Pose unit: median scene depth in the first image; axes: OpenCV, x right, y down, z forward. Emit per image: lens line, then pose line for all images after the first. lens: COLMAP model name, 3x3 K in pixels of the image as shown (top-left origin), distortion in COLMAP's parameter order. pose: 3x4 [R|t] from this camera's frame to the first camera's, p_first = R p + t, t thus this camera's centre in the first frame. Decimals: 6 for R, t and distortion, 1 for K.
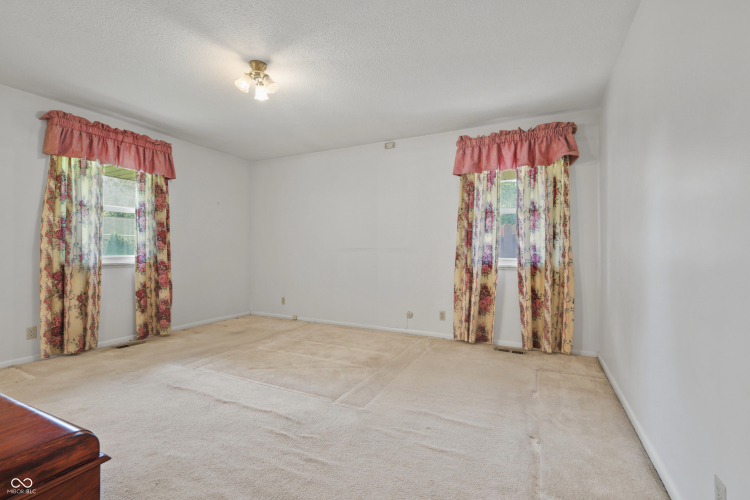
lens RADIAL K [[334.7, 0, 371.0], [0, 334.7, 251.9], [0, 0, 1]] dist [-0.000694, -0.000348]
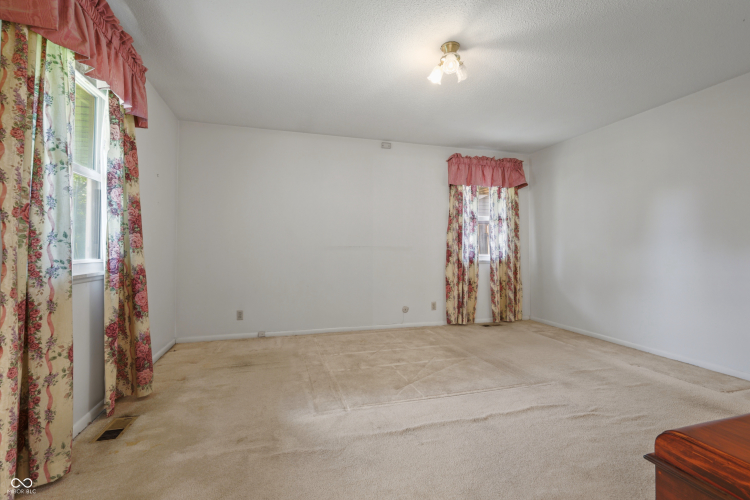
lens RADIAL K [[334.7, 0, 371.3], [0, 334.7, 247.5], [0, 0, 1]] dist [-0.000694, -0.000348]
pose [[0.737063, 0.001216, 0.675822, -0.791017], [0.003794, 0.999975, -0.005937, -0.002732], [-0.675813, 0.006940, 0.737041, 0.339028]]
